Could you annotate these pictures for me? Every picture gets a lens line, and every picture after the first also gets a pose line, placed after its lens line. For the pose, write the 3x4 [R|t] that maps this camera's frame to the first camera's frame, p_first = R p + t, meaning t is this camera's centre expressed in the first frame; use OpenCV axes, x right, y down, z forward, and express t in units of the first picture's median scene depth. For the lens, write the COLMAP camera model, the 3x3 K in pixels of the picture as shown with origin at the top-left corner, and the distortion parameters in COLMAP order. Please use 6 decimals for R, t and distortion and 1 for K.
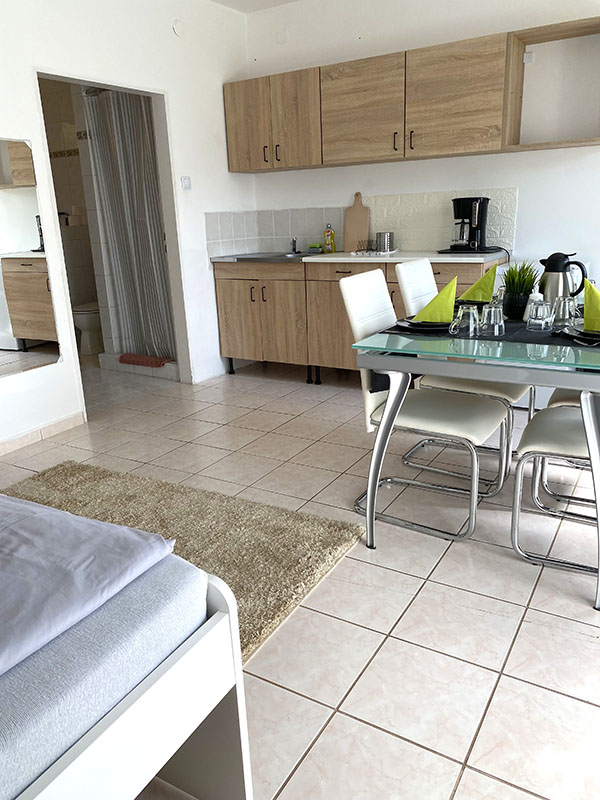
lens RADIAL K [[613.2, 0, 300.0], [0, 613.2, 400.0], [0, 0, 1]] dist [-0.001453, 0.006662]
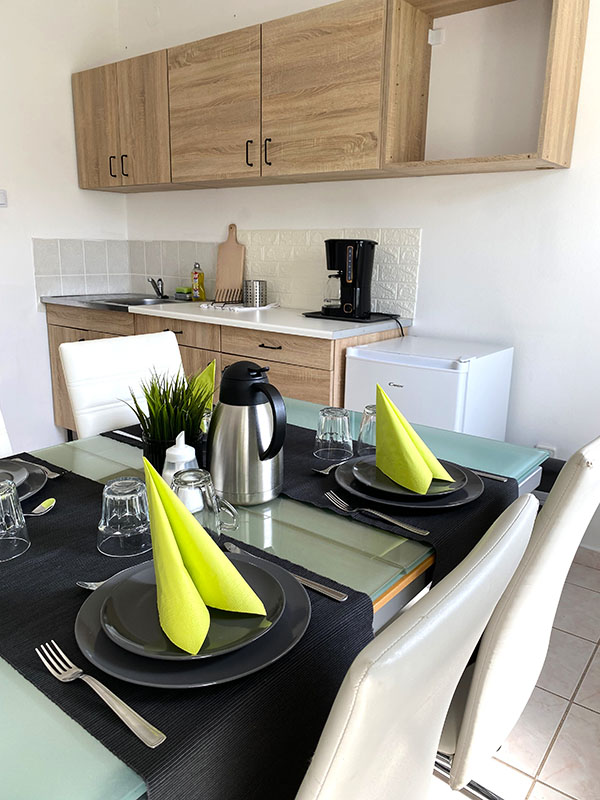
lens RADIAL K [[613.2, 0, 300.0], [0, 613.2, 400.0], [0, 0, 1]] dist [-0.001453, 0.006662]
pose [[0.991001, 0.087353, -0.101422, 0.302070], [-0.092247, 0.994737, -0.044601, -0.115426], [0.096992, 0.053555, 0.993843, 0.322830]]
